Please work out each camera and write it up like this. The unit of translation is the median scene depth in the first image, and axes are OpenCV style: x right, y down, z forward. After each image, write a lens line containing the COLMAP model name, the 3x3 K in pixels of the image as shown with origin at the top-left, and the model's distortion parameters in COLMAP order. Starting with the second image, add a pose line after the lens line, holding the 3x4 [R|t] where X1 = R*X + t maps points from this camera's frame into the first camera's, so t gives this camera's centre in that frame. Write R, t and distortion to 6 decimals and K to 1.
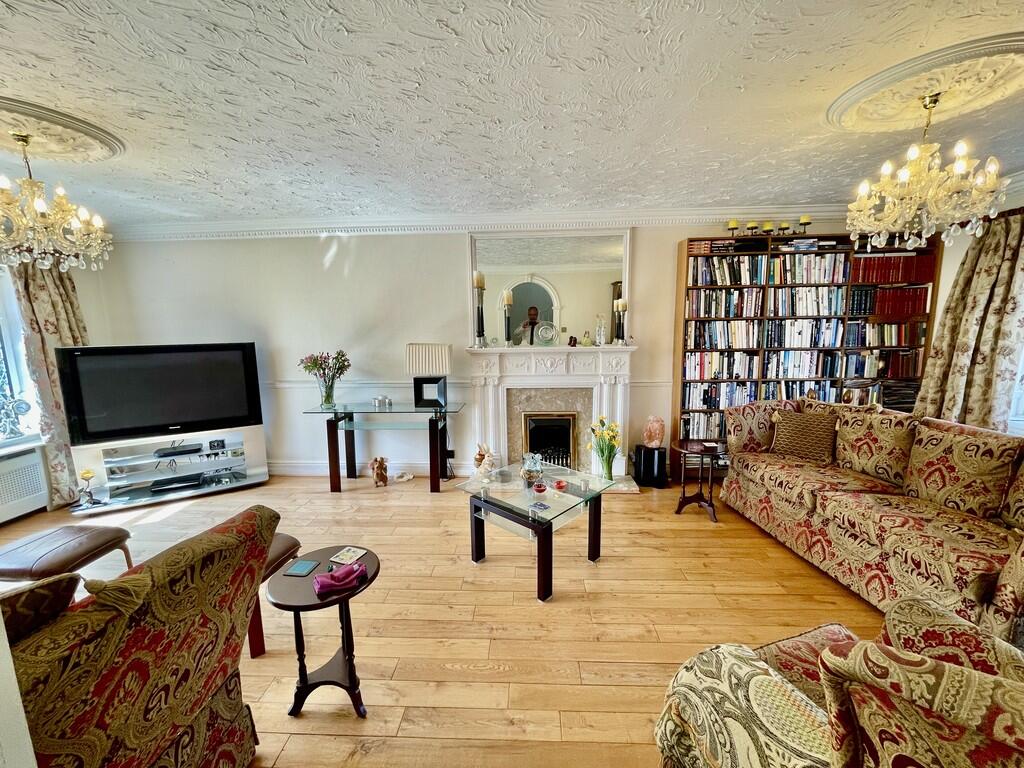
lens RADIAL K [[411.9, 0, 512.1], [0, 411.9, 383.0], [0, 0, 1]] dist [-0.001819, -0.000399]
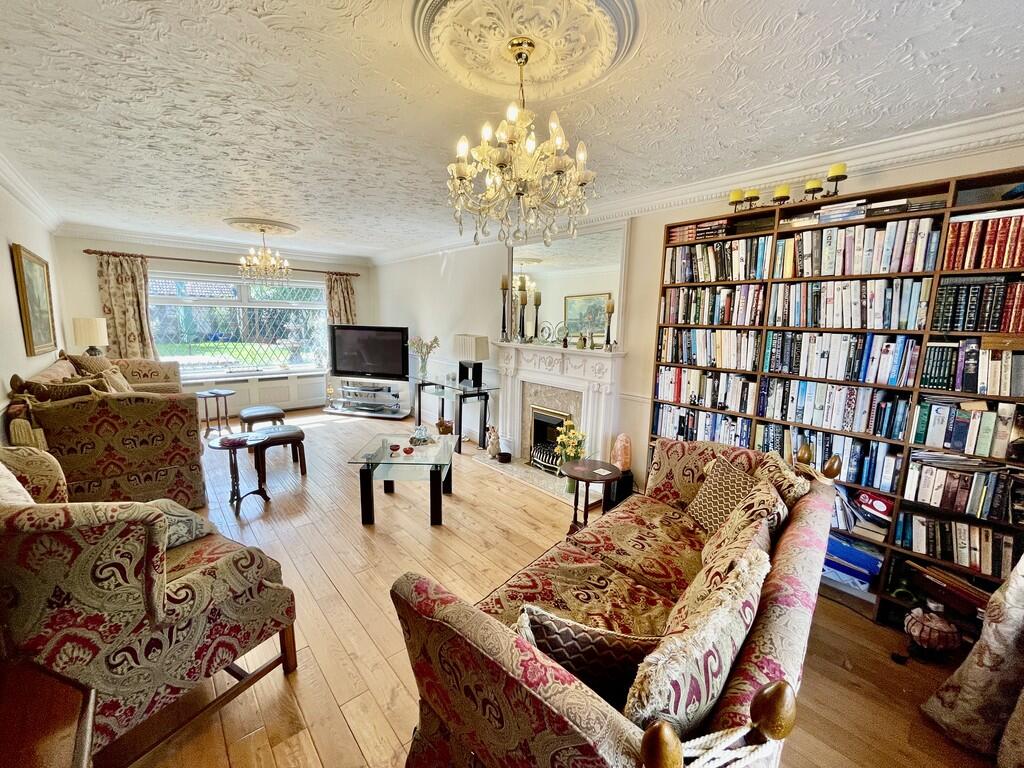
lens RADIAL K [[411.9, 0, 513.2], [0, 411.9, 380.1], [0, 0, 1]] dist [-0.001819, -0.000399]
pose [[0.693901, 0.140475, -0.706235, 0.815757], [-0.136304, 0.988679, 0.062731, -0.058603], [0.707052, 0.052734, 0.705193, 0.228374]]
